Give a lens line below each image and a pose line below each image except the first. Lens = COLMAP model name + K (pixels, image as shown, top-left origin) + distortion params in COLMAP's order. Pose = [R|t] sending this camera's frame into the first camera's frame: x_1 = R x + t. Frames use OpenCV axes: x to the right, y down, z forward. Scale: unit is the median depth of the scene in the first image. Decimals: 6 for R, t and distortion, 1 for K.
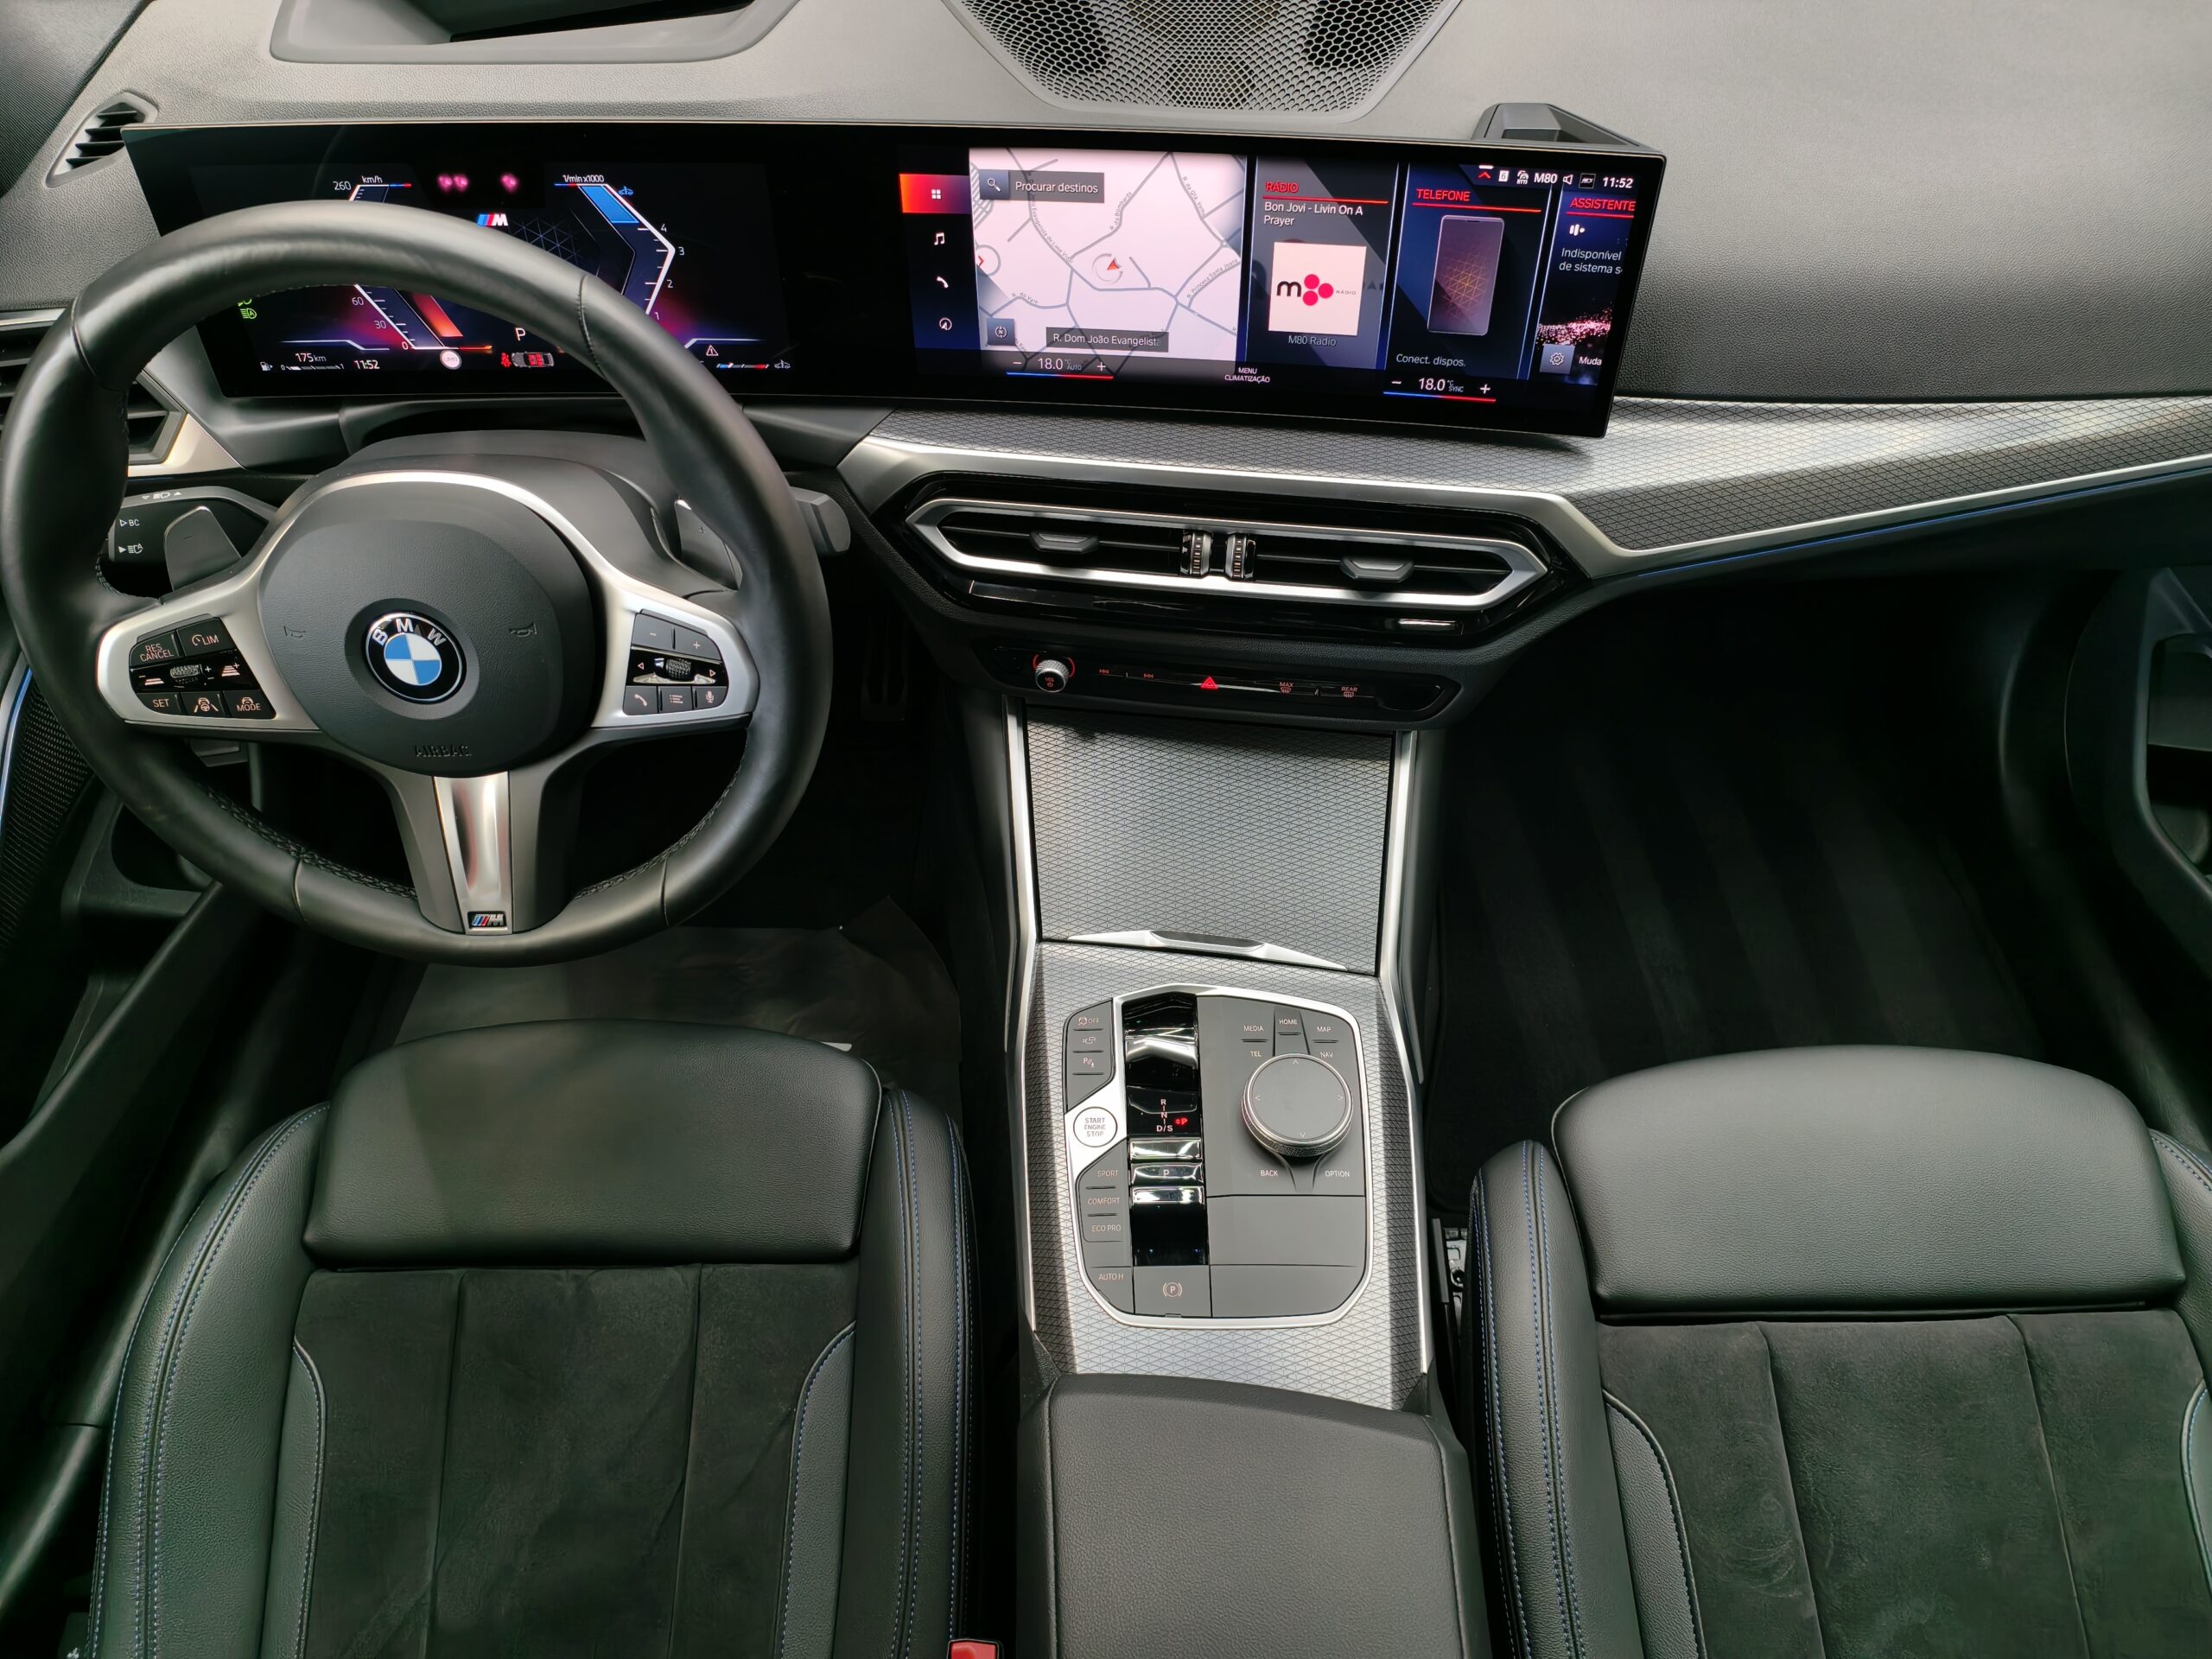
lens RADIAL K [[1535.6, 0, 1100.6], [0, 1535.6, 820.4], [0, 0, 1]] dist [0.007144, -0.017169]
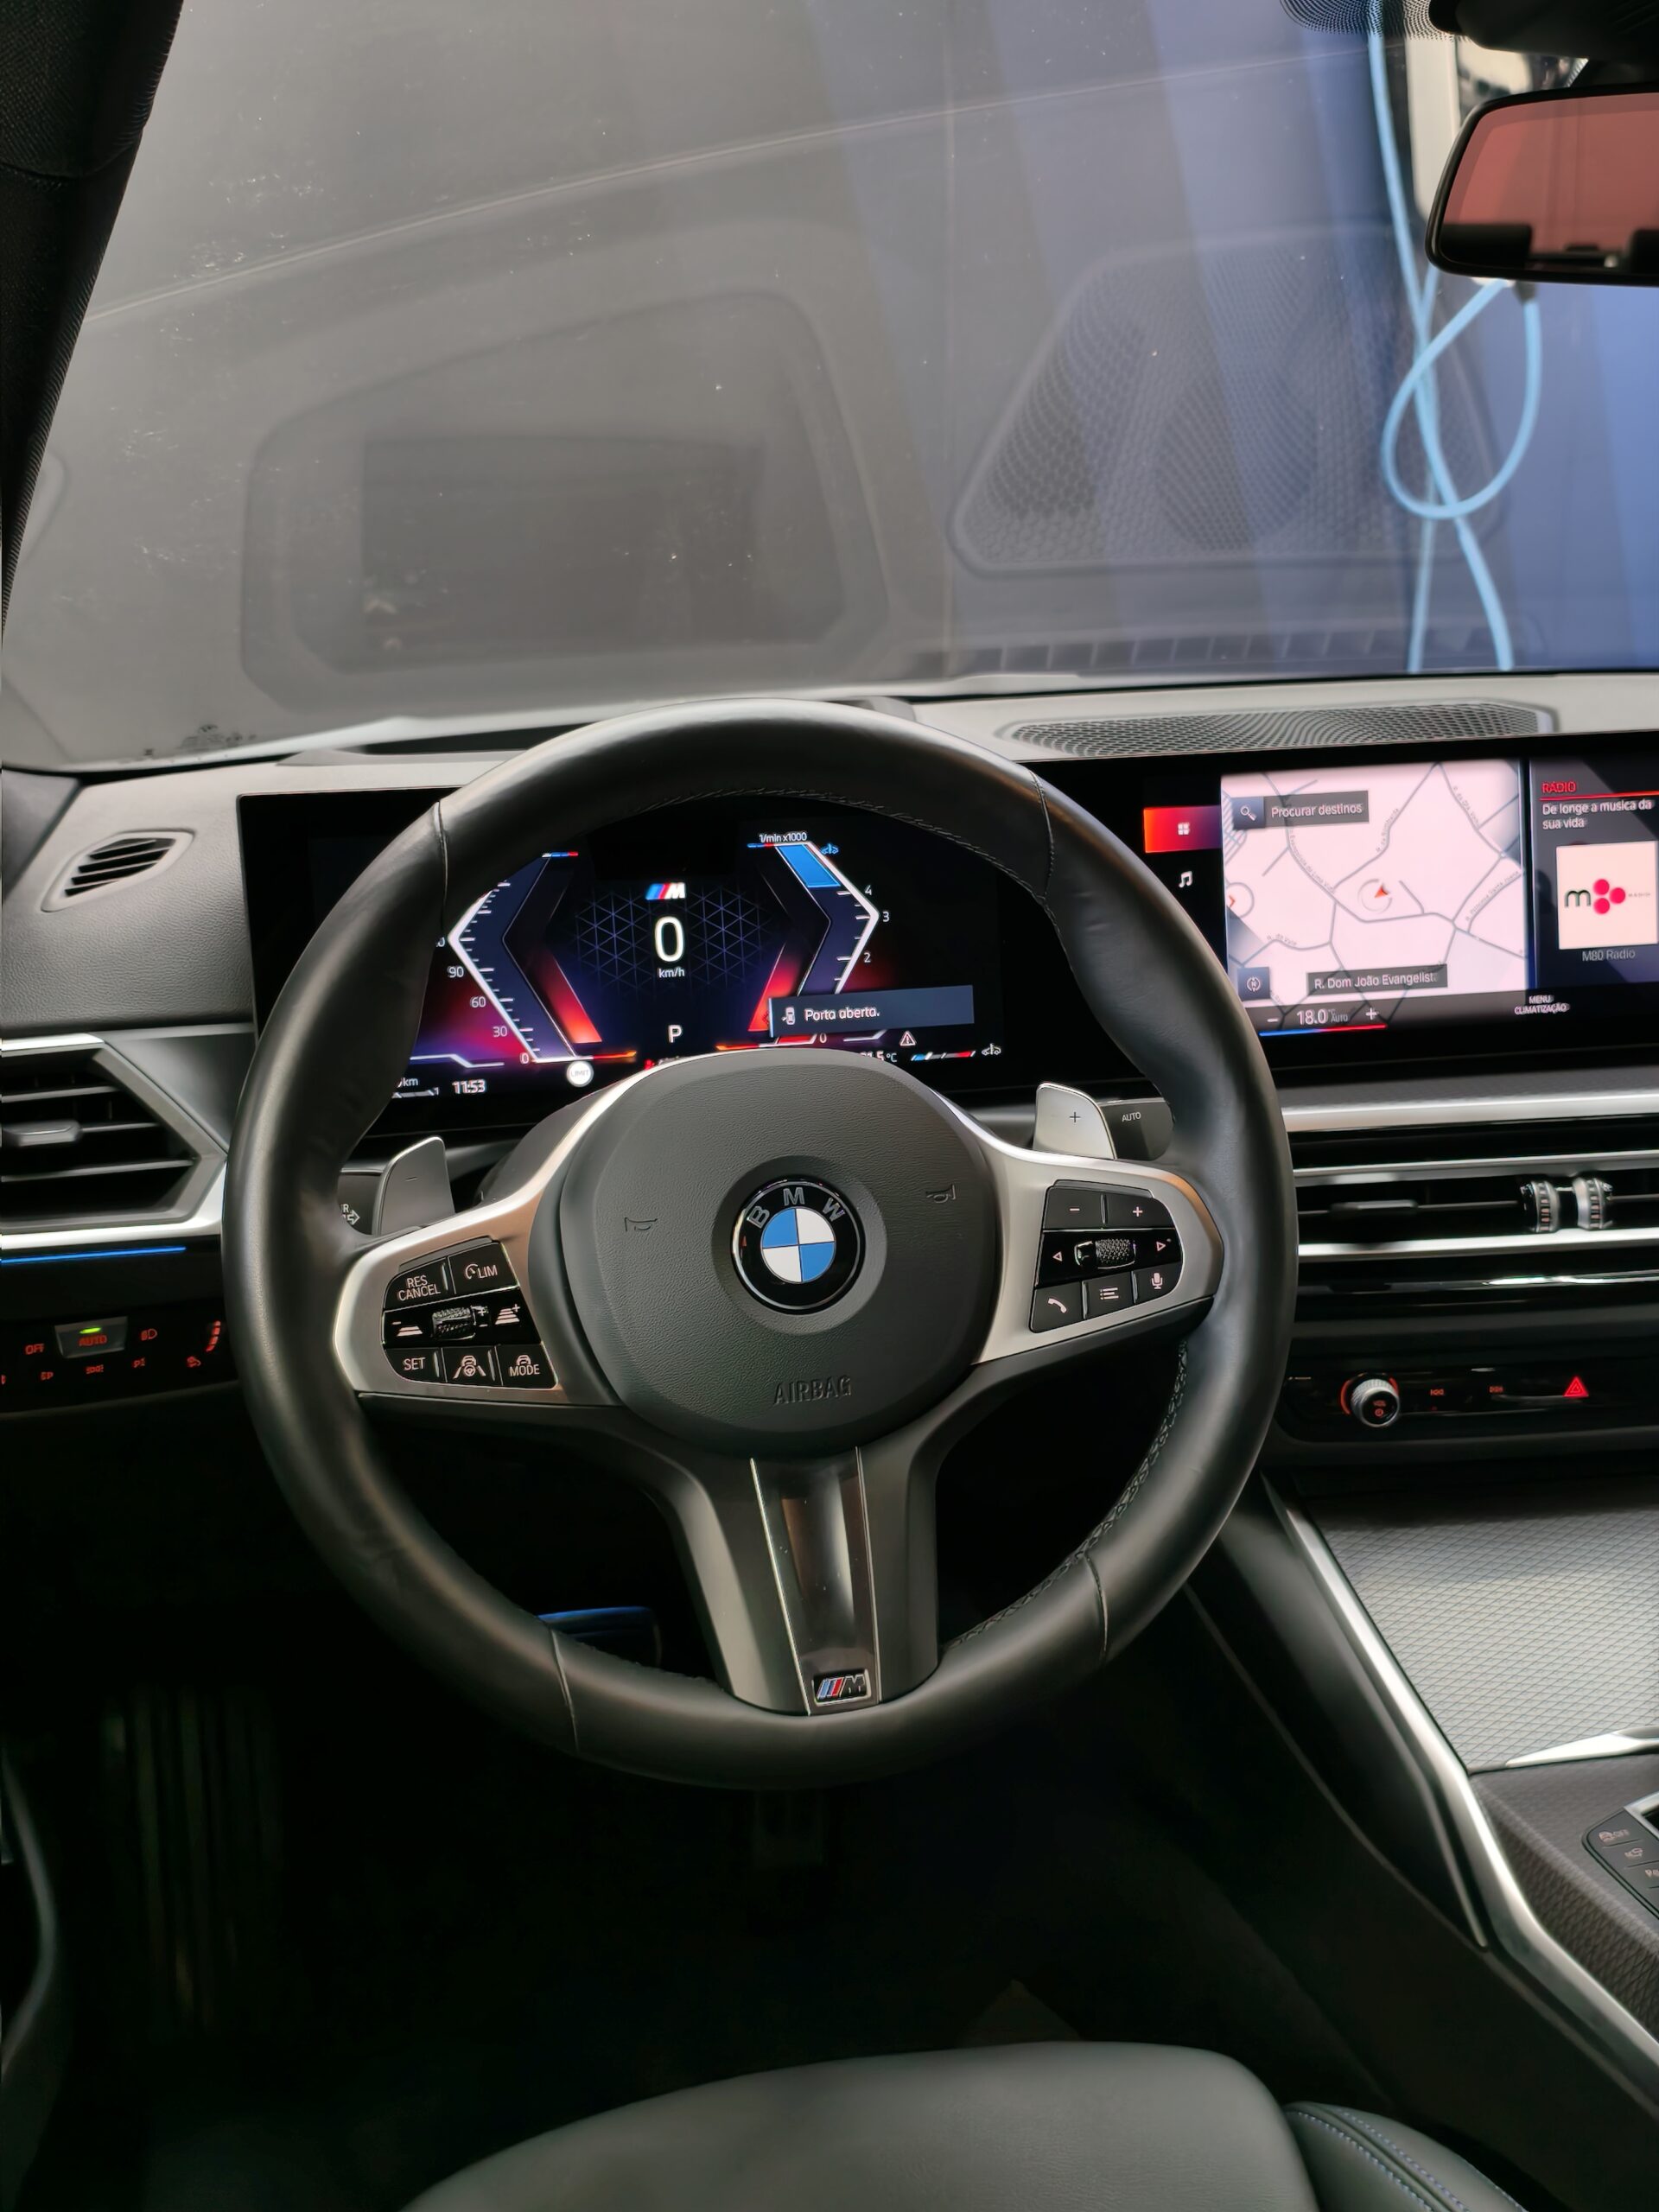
lens RADIAL K [[2311.6, 0, 859.4], [0, 2311.6, 1101.2], [0, 0, 1]] dist [0.112078, -0.382065]
pose [[0.970044, -0.071157, 0.232273, -0.596297], [0.190886, 0.814654, -0.547632, 0.403268], [-0.150254, 0.575565, 0.803834, 0.051779]]
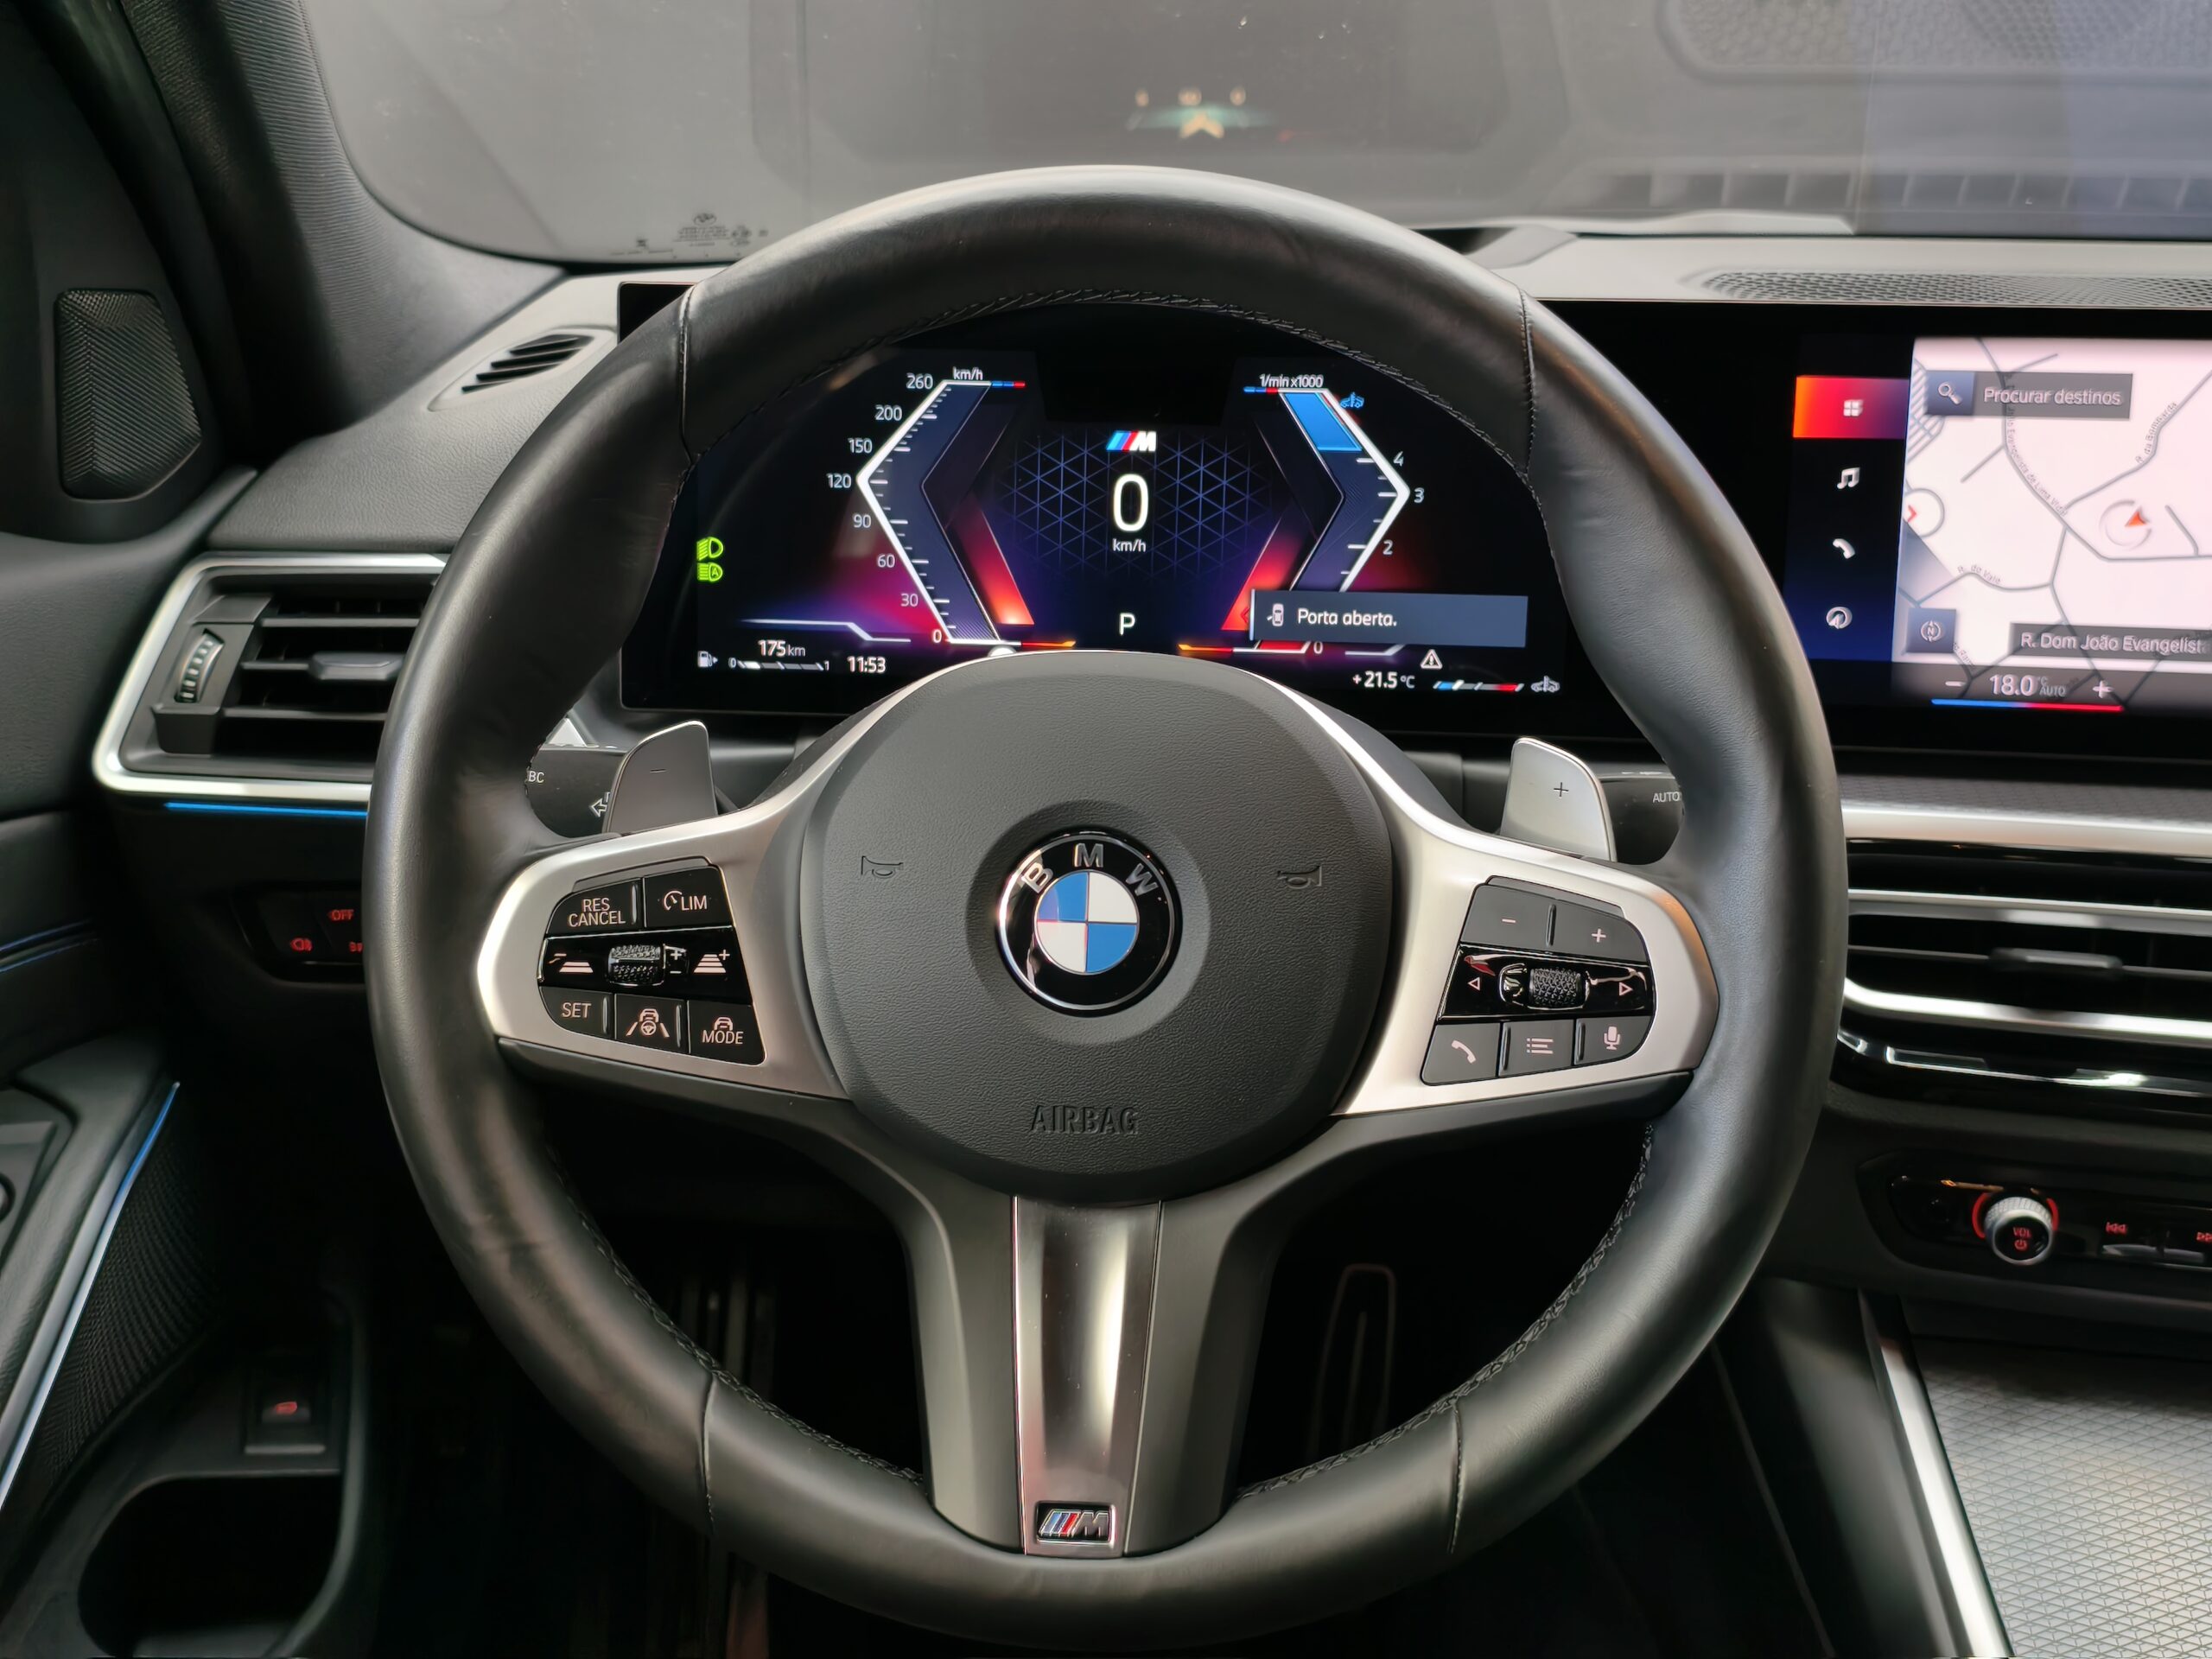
lens RADIAL K [[2311.6, 0, 1090.1], [0, 2311.6, 823.3], [0, 0, 1]] dist [0.112078, -0.382065]
pose [[0.997798, 0.036513, -0.055362, -0.356585], [-0.060054, 0.851630, -0.520691, 0.256130], [0.028136, 0.522870, 0.851948, 0.255486]]
